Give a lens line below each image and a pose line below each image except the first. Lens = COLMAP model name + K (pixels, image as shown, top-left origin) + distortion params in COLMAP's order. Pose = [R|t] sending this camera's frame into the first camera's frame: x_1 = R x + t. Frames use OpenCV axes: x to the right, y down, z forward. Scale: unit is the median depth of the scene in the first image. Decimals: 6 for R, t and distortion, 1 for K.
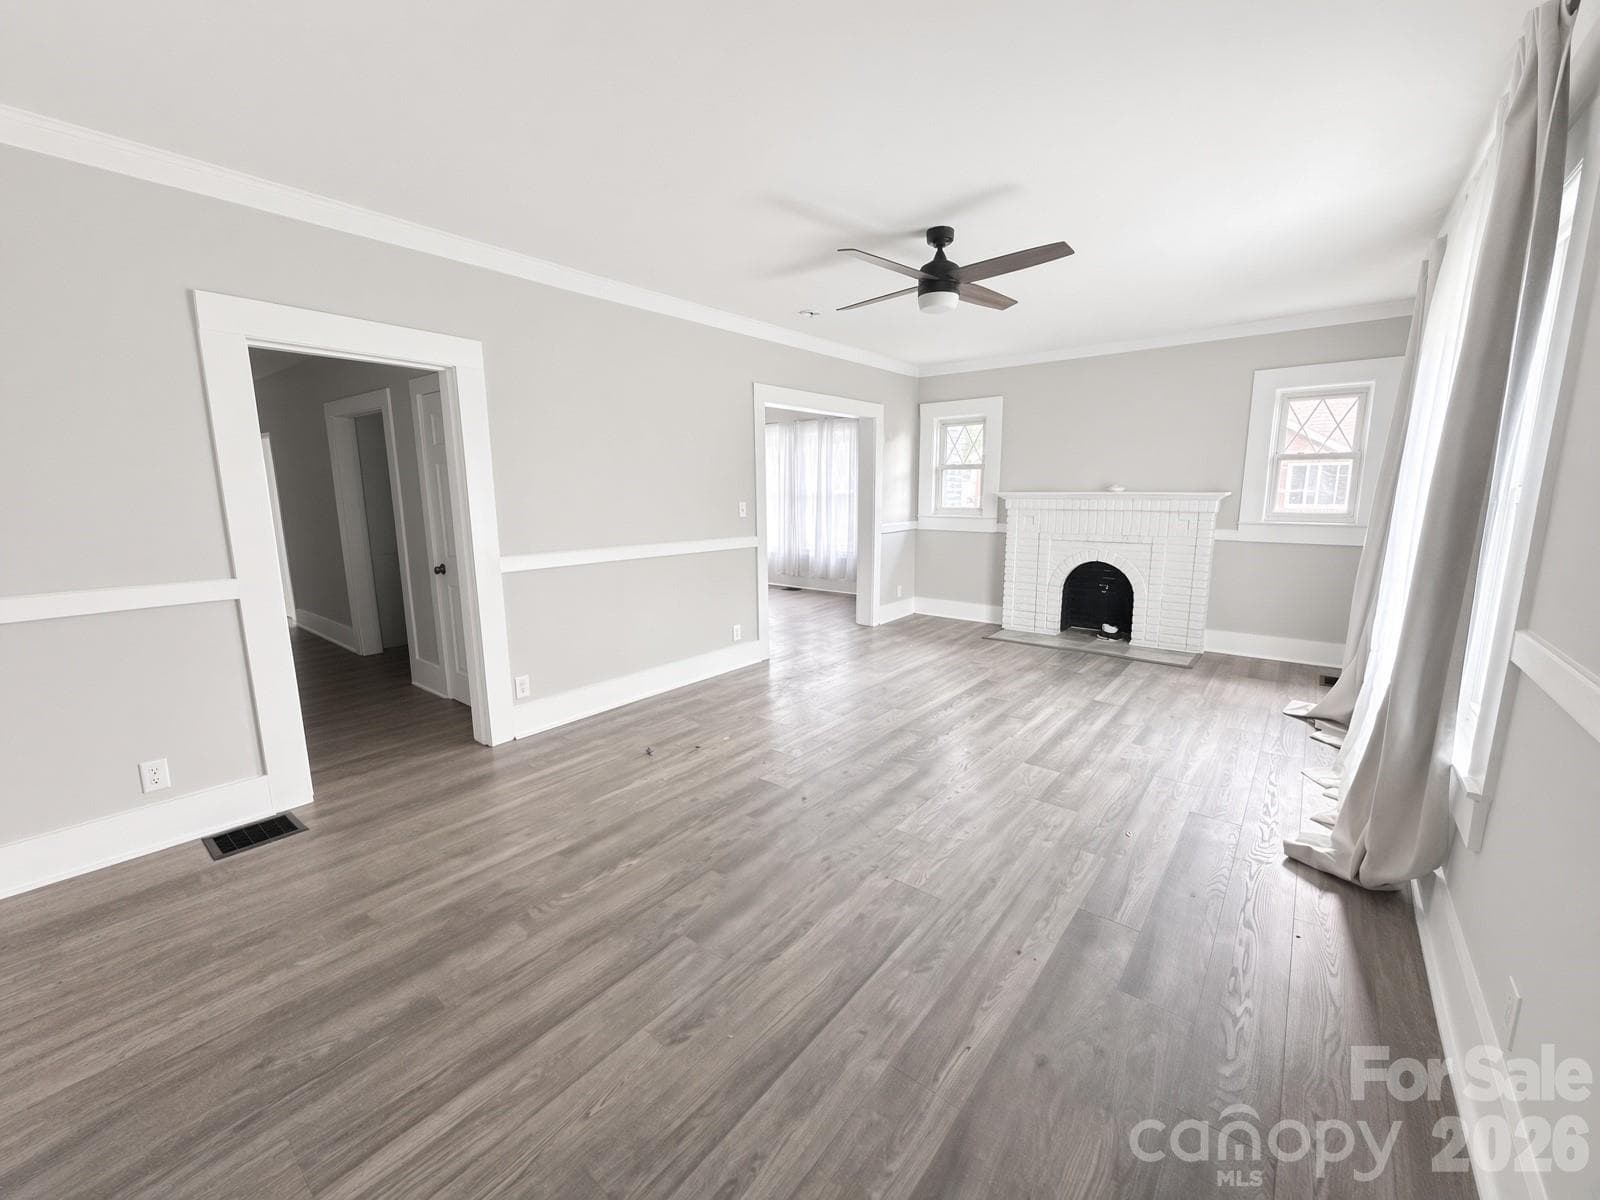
lens RADIAL K [[640.2, 0, 799.5], [0, 640.2, 597.0], [0, 0, 1]] dist [-0.002916, 0.000583]
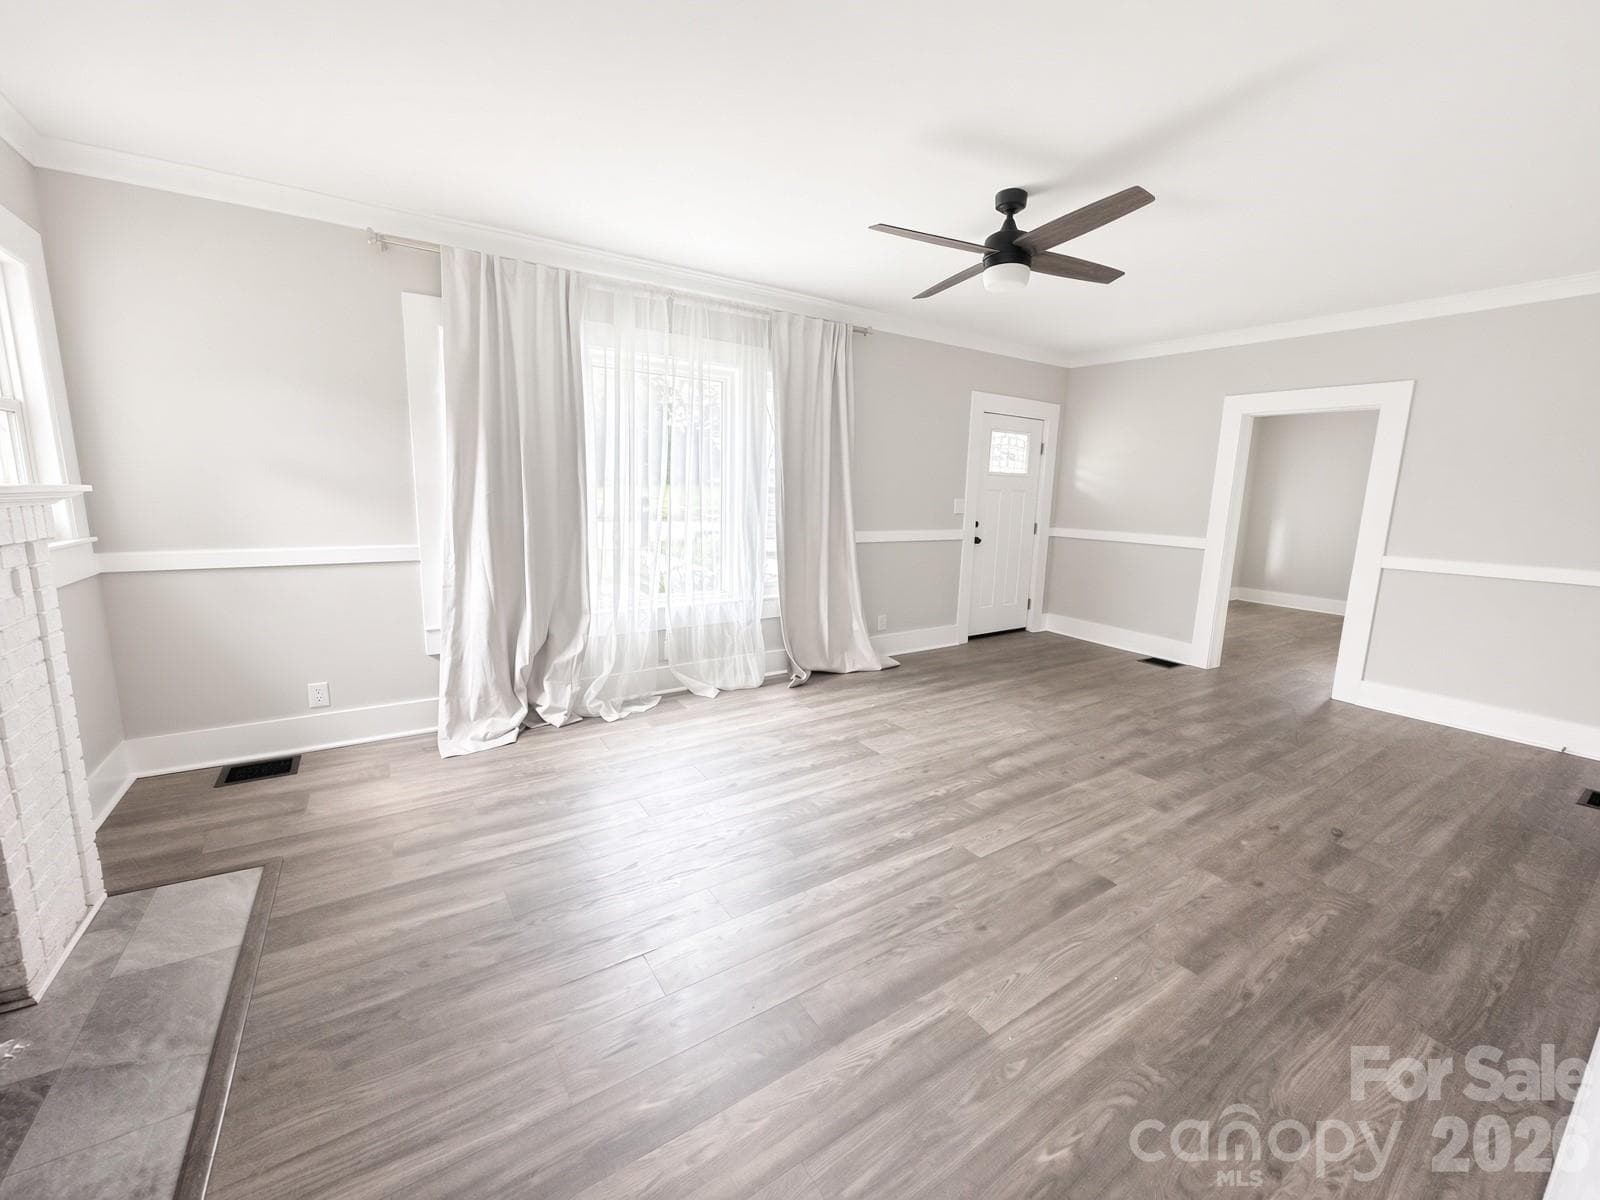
lens RADIAL K [[640.2, 0, 799.5], [0, 640.2, 597.0], [0, 0, 1]] dist [-0.002916, 0.000583]
pose [[-0.953306, -0.065614, 0.294791, 0.201448], [0.037270, 0.943092, 0.330437, -0.353923], [-0.299696, 0.325994, -0.896610, 2.034742]]
